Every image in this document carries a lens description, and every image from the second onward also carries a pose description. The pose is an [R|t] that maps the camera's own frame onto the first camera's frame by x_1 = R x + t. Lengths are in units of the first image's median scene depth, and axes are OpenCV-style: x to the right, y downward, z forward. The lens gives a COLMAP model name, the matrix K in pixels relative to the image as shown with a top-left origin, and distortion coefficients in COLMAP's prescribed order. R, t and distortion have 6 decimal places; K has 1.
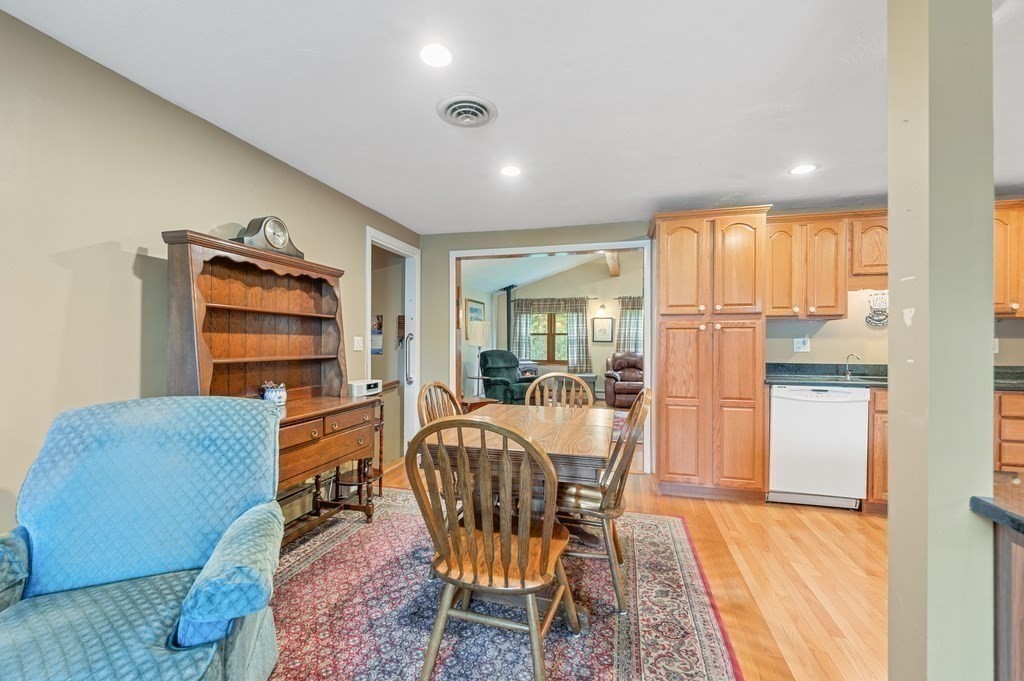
lens RADIAL K [[430.2, 0, 507.0], [0, 430.2, 343.7], [0, 0, 1]] dist [-0.003445, -0.000184]
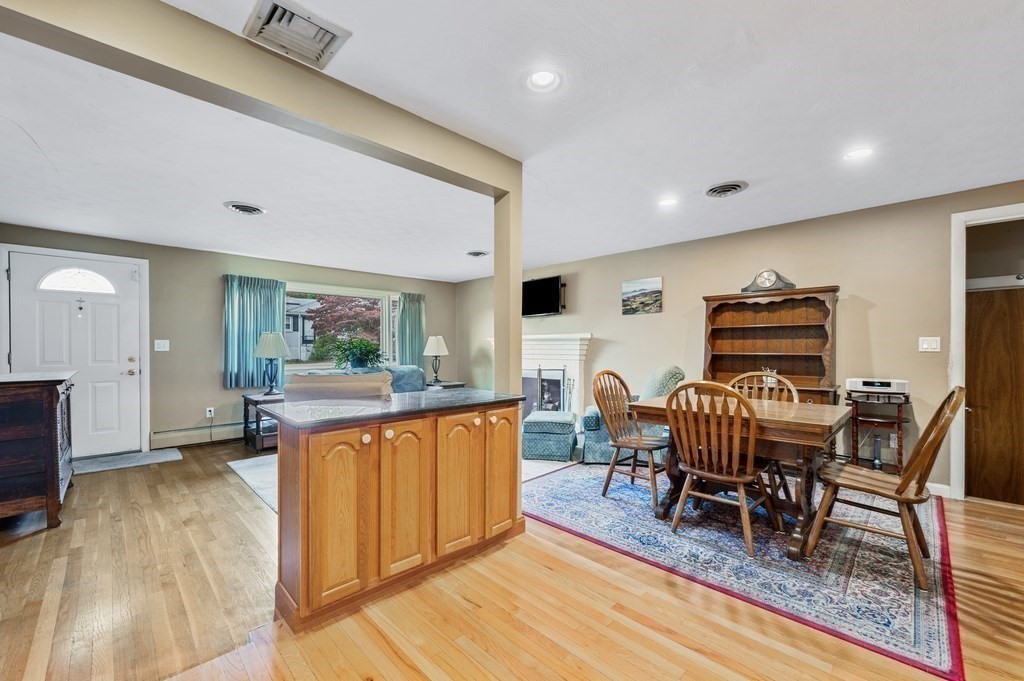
lens RADIAL K [[410.0, 0, 507.4], [0, 410.0, 352.5], [0, 0, 1]] dist [0.000287, 0.000055]
pose [[-0.507784, 0.010506, -0.861420, 1.021056], [0.000008, 0.999926, 0.012190, 0.006769], [0.861484, 0.006183, -0.507747, 0.724576]]
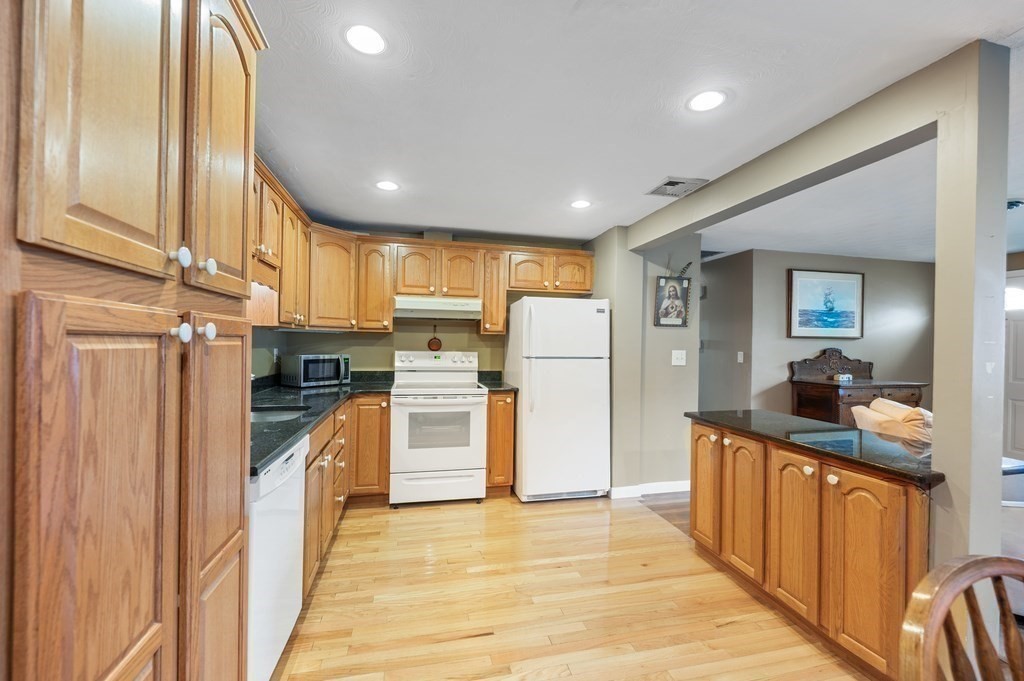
lens RADIAL K [[410.0, 0, 511.9], [0, 410.0, 344.5], [0, 0, 1]] dist [0.000287, 0.000055]
pose [[-0.477111, -0.013130, 0.878745, 0.145345], [-0.019234, 0.999805, 0.004495, -0.036780], [-0.878632, -0.014757, -0.477271, 0.961765]]
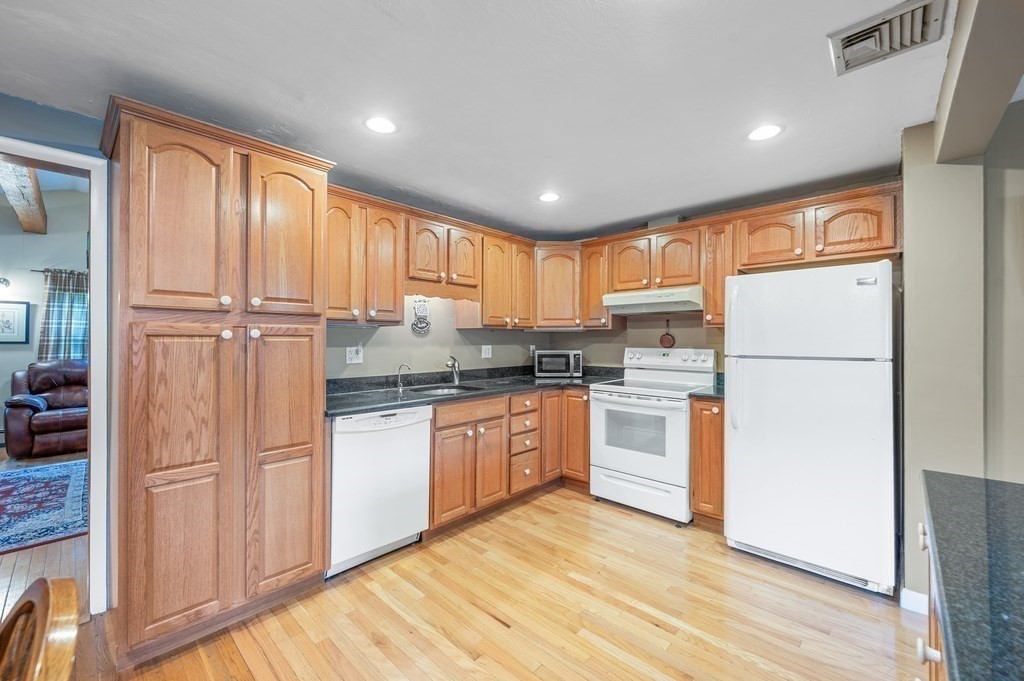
lens RADIAL K [[410.0, 0, 517.8], [0, 410.0, 337.5], [0, 0, 1]] dist [0.000287, 0.000055]
pose [[0.459067, 0.000817, 0.888401, 0.151627], [-0.001112, 0.999999, -0.000345, -0.035188], [-0.888401, -0.000830, 0.459067, 0.416169]]
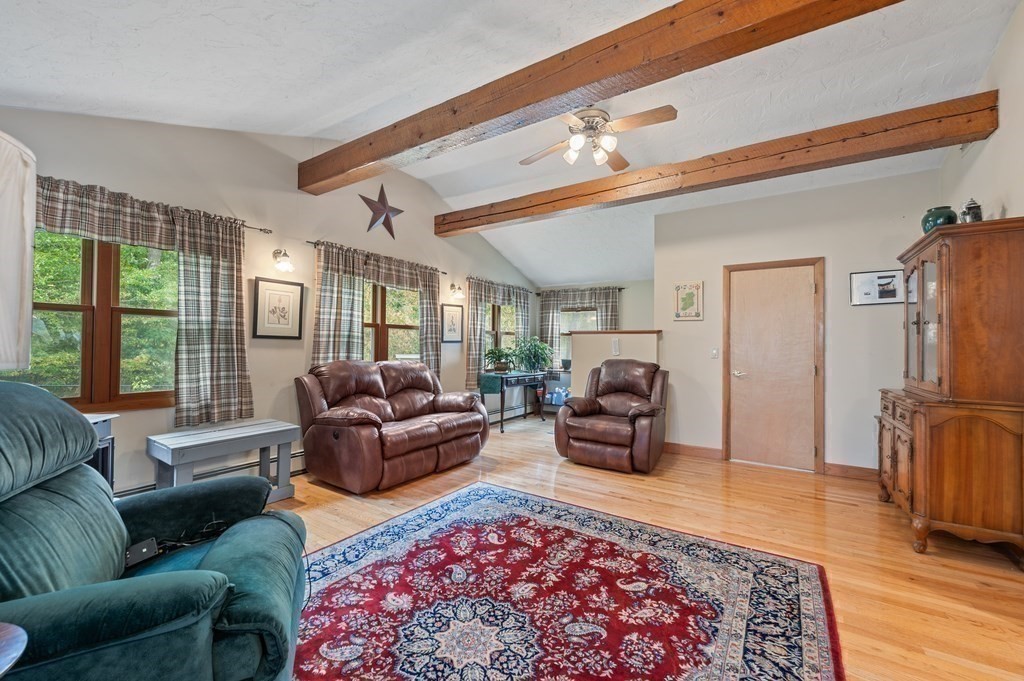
lens RADIAL K [[410.0, 0, 507.7], [0, 410.0, 336.3], [0, 0, 1]] dist [0.000287, 0.000055]
pose [[0.301354, 0.020581, 0.953290, -0.243417], [-0.007675, 0.999787, -0.019158, -0.001790], [-0.953482, -0.001544, 0.301447, 1.855988]]
